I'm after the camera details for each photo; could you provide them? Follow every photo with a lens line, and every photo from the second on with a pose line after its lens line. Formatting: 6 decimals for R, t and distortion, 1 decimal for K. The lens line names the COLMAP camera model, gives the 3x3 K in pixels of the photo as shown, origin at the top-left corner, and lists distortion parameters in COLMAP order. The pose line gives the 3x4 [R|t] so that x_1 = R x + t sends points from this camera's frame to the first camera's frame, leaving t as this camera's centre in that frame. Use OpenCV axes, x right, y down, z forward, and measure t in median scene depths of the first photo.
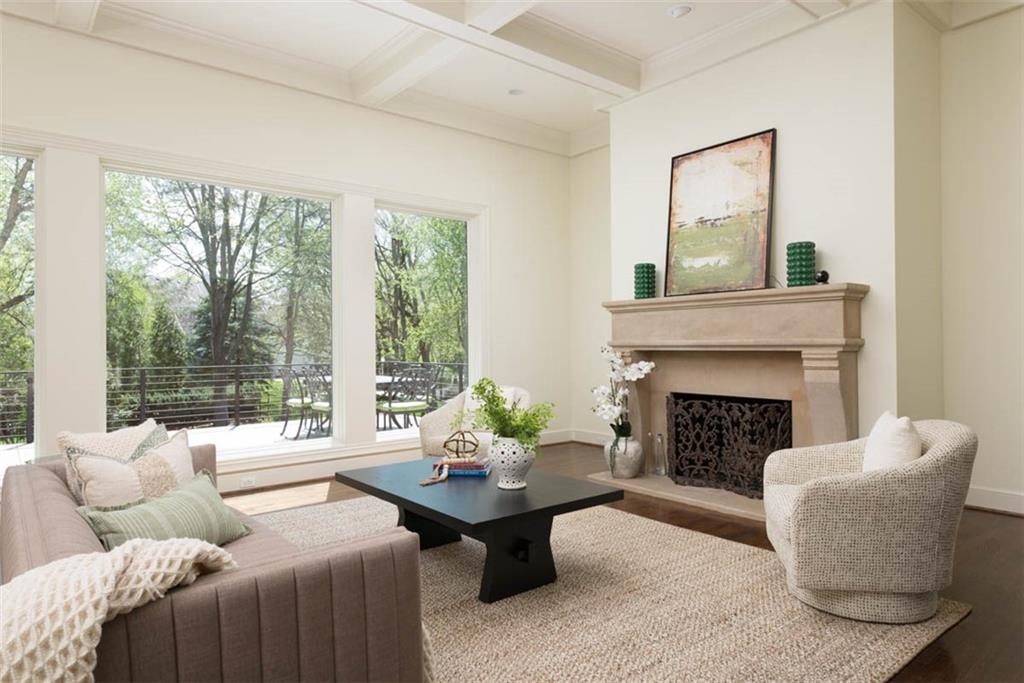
lens RADIAL K [[630.7, 0, 512.0], [0, 630.7, 341.5], [0, 0, 1]] dist [-0.000435, 0.001362]
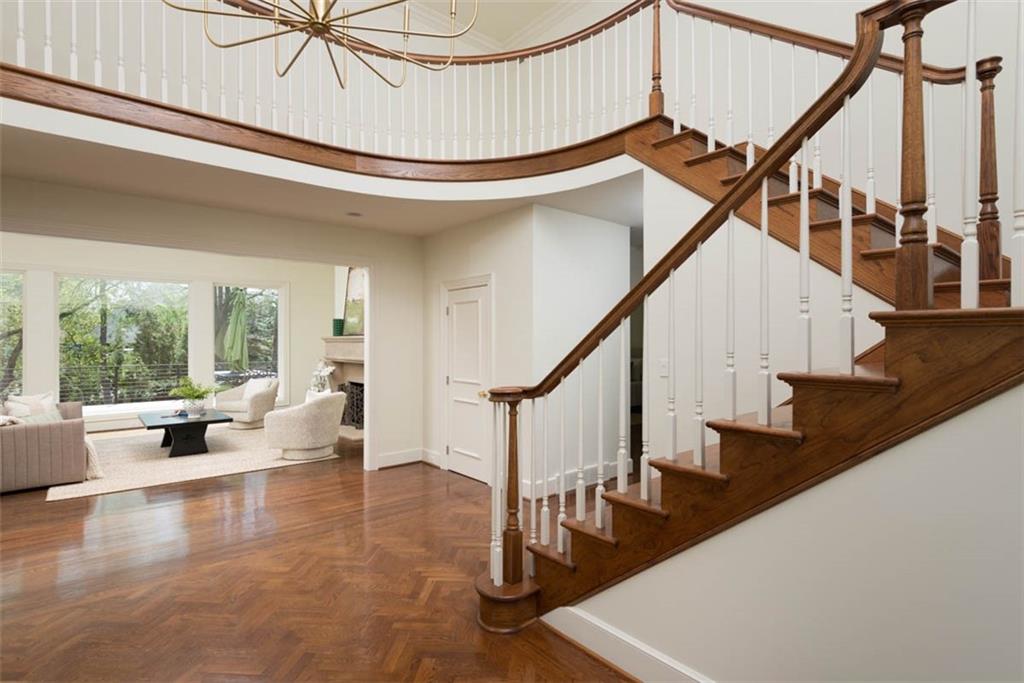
lens RADIAL K [[500.0, 0, 512.0], [0, 500.0, 341.5], [0, 0, 1]] dist [0.003557, 0.000450]
pose [[0.999252, 0.005169, 0.038318, 0.828529], [-0.005334, 0.999977, 0.004208, -0.067409], [-0.038296, -0.004409, 0.999257, -0.760246]]
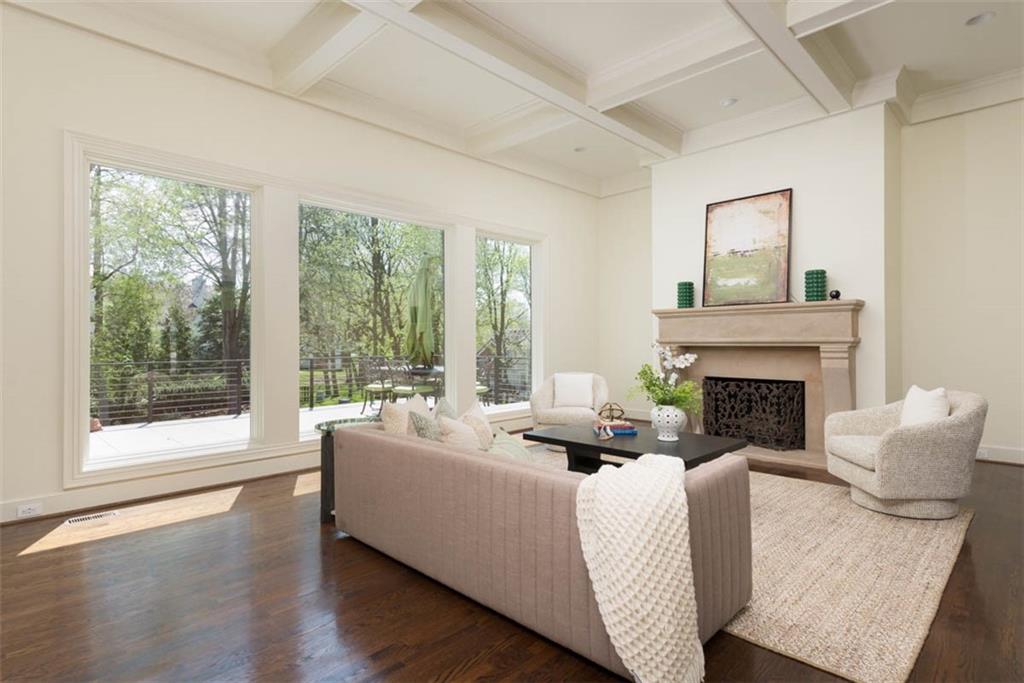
lens RADIAL K [[527.9, 0, 512.0], [0, 527.9, 341.5], [0, 0, 1]] dist [0.002156, -0.001064]
pose [[0.994378, 0.002285, 0.105862, -0.324535], [-0.002801, 0.999985, 0.004727, 0.000589], [-0.105850, -0.004997, 0.994370, -0.106744]]
